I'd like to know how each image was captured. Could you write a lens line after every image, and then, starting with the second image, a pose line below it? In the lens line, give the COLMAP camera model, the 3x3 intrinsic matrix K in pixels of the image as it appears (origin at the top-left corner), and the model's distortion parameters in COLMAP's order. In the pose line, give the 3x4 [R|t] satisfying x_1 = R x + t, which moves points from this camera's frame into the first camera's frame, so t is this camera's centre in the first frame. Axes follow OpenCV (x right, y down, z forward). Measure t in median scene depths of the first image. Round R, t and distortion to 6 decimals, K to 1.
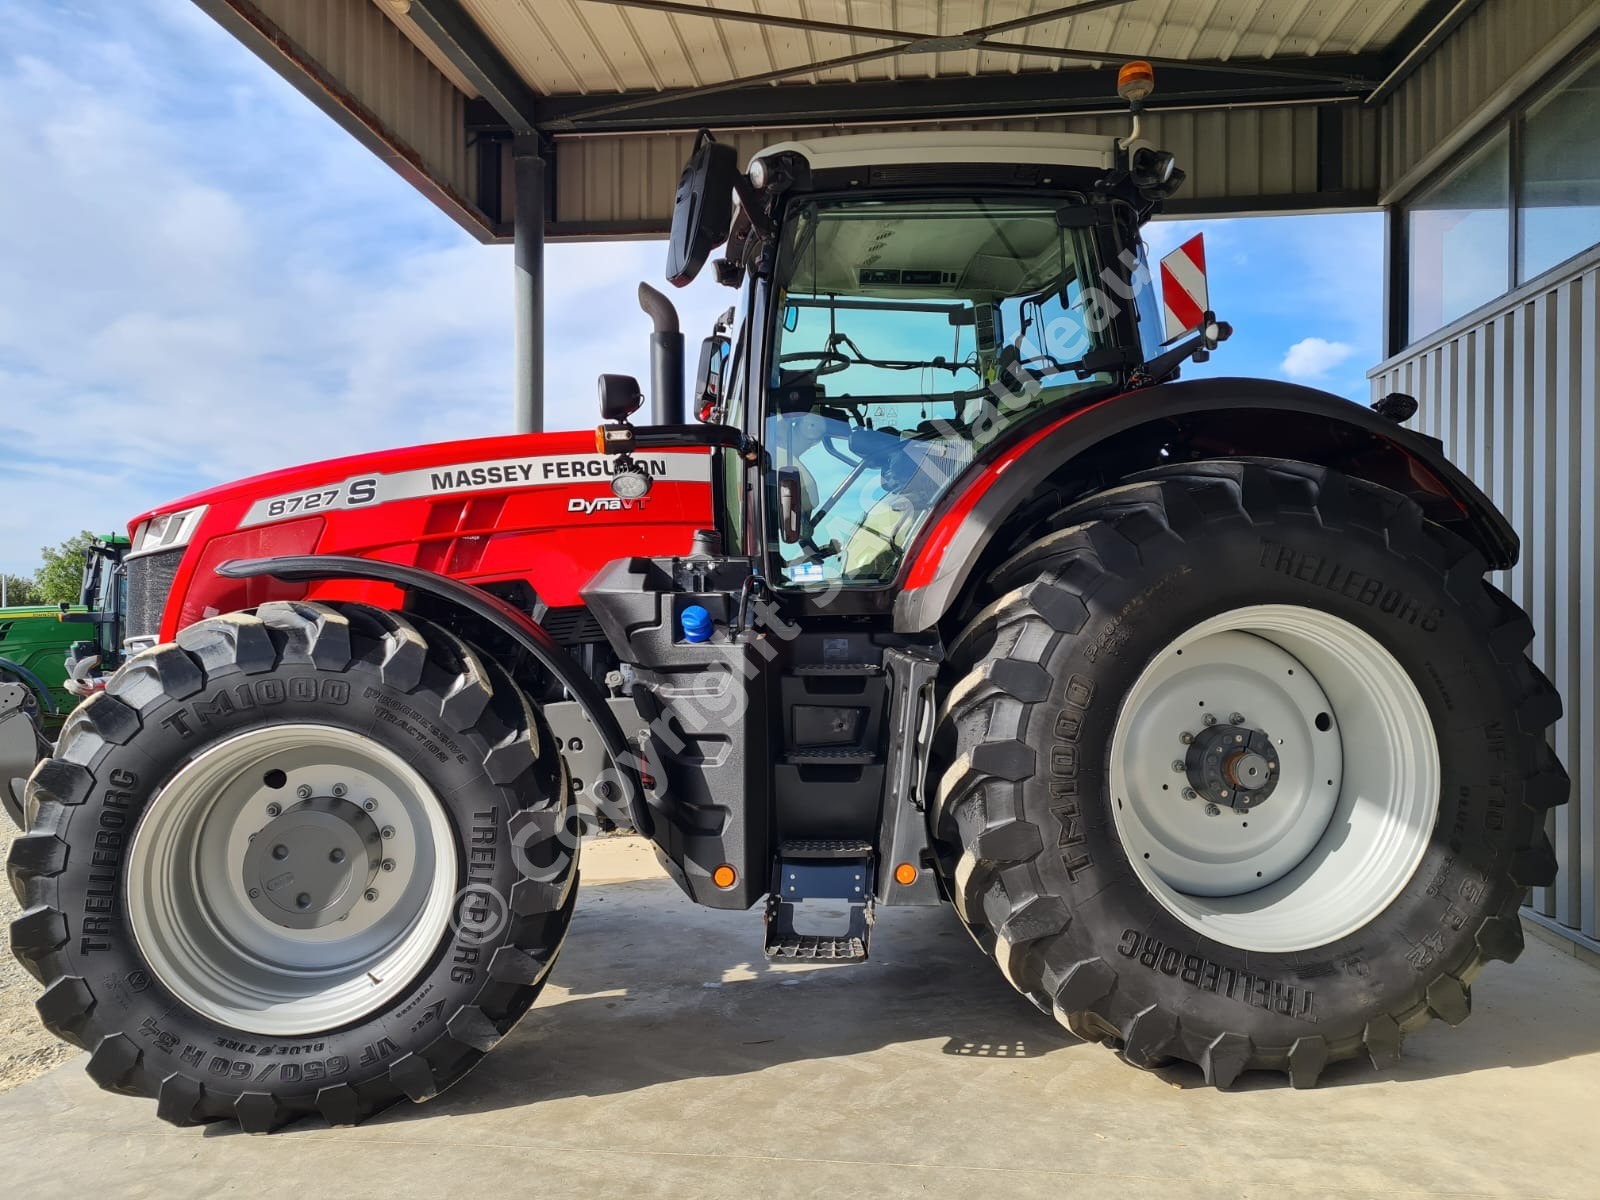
lens RADIAL K [[1191.6, 0, 776.8], [0, 1191.6, 598.6], [0, 0, 1]] dist [0.064217, -0.054833]
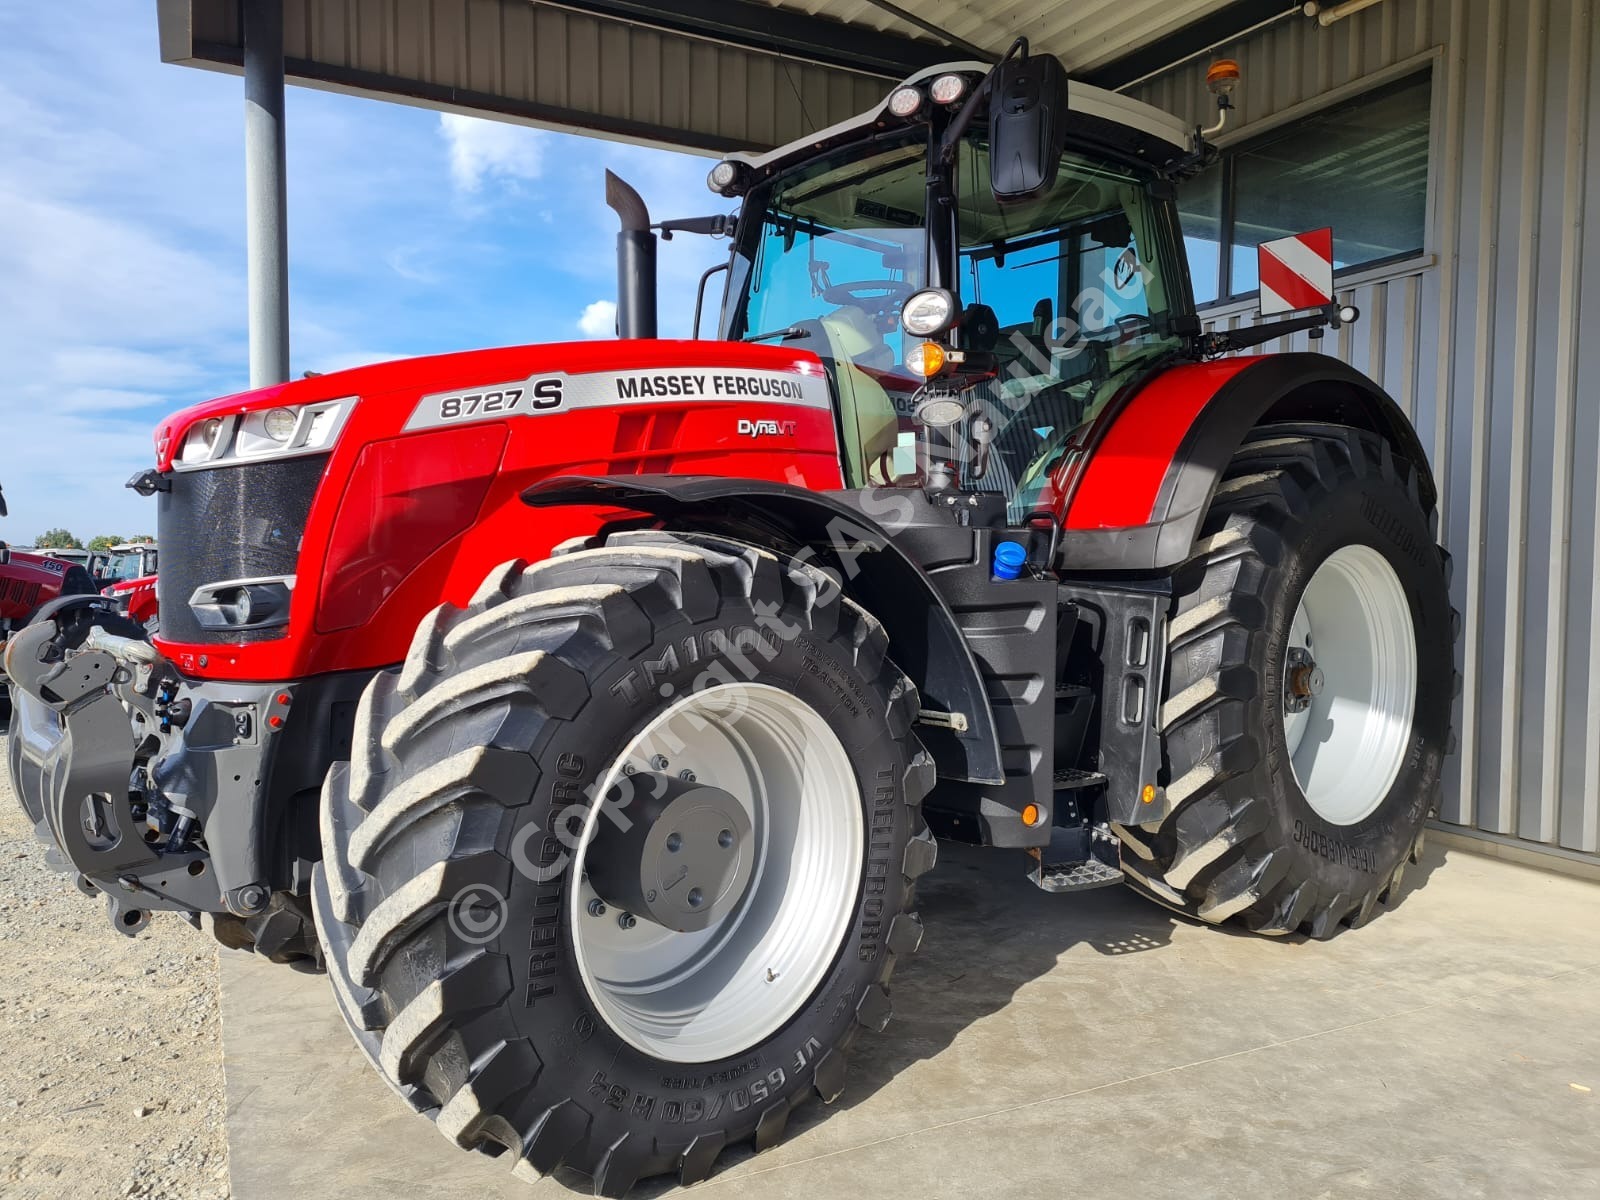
lens RADIAL K [[1189.5, 0, 781.0], [0, 1189.5, 616.1], [0, 0, 1]] dist [0.066323, -0.057456]
pose [[0.843630, -0.024149, 0.536382, -0.646756], [-0.009308, 0.998180, 0.059579, 0.008916], [-0.536845, -0.055255, 0.841870, 0.245732]]
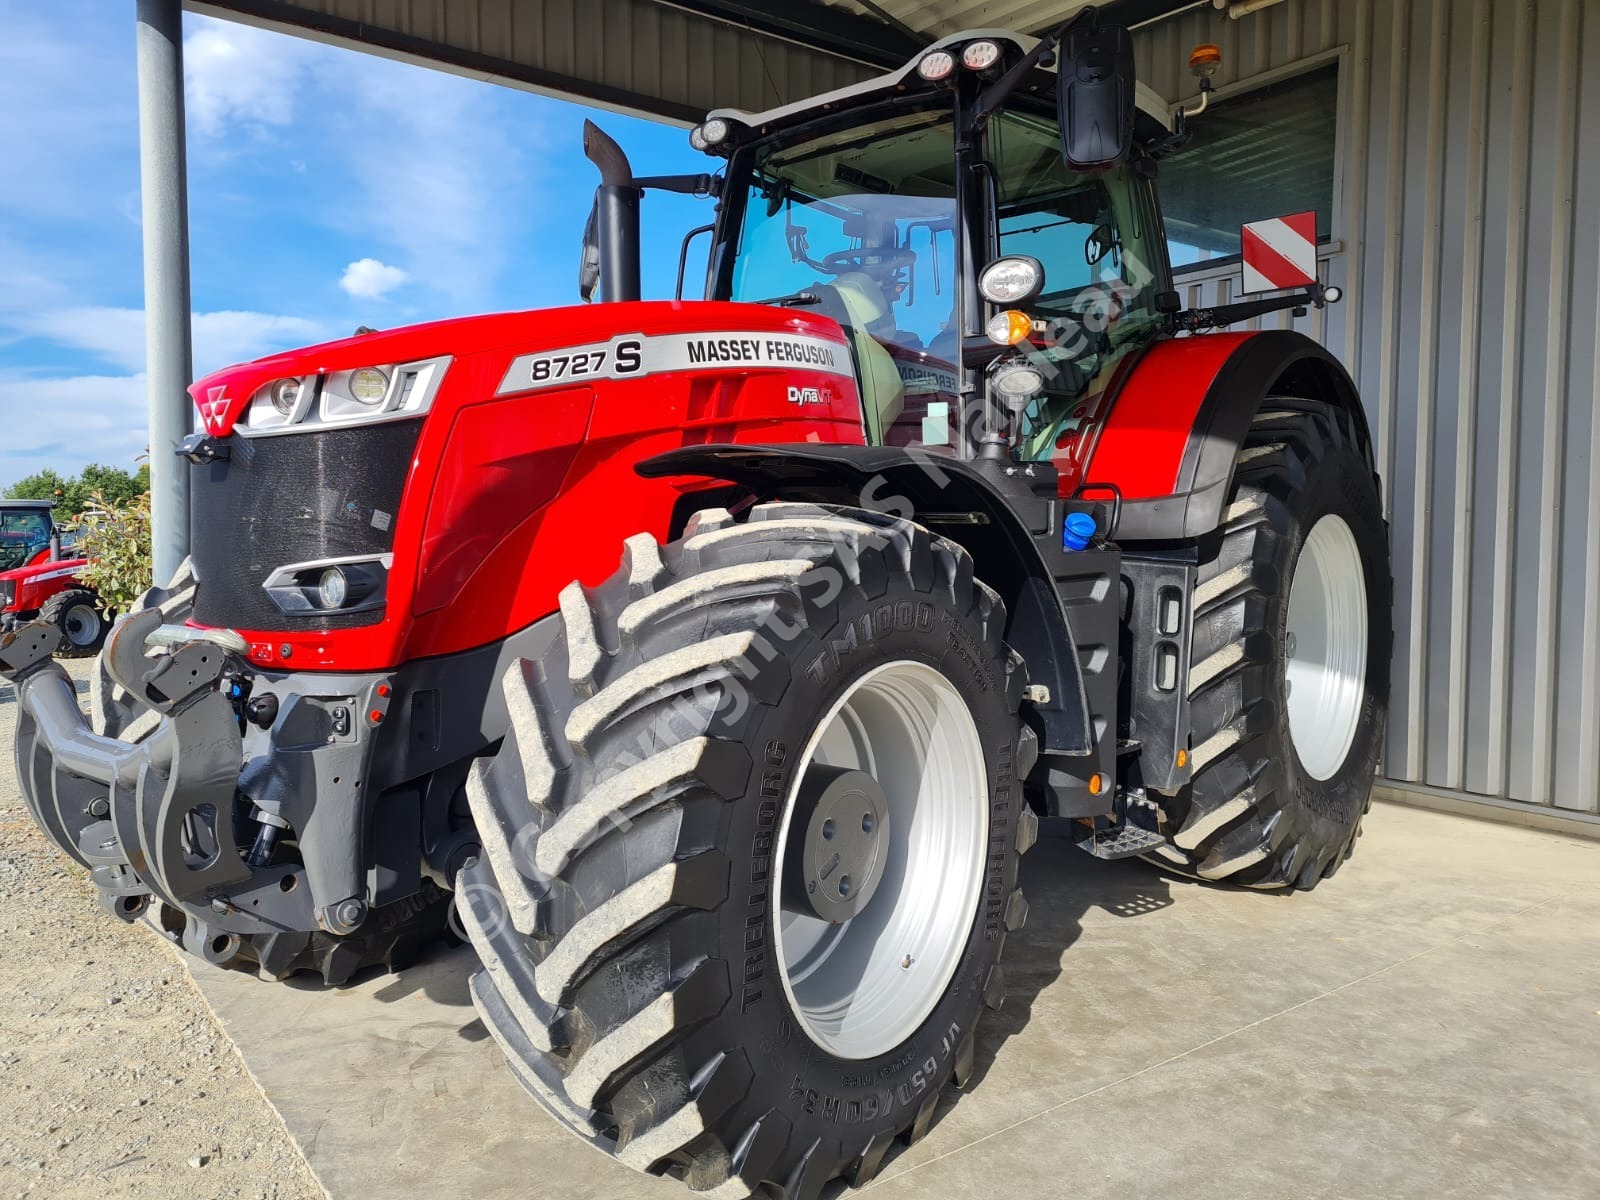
lens RADIAL K [[1191.6, 0, 776.8], [0, 1191.6, 598.6], [0, 0, 1]] dist [0.064217, -0.054833]
pose [[0.740878, -0.041725, 0.670342, -0.784269], [-0.005046, 0.997695, 0.067677, 0.009619], [-0.671620, -0.053523, 0.738960, 0.386415]]
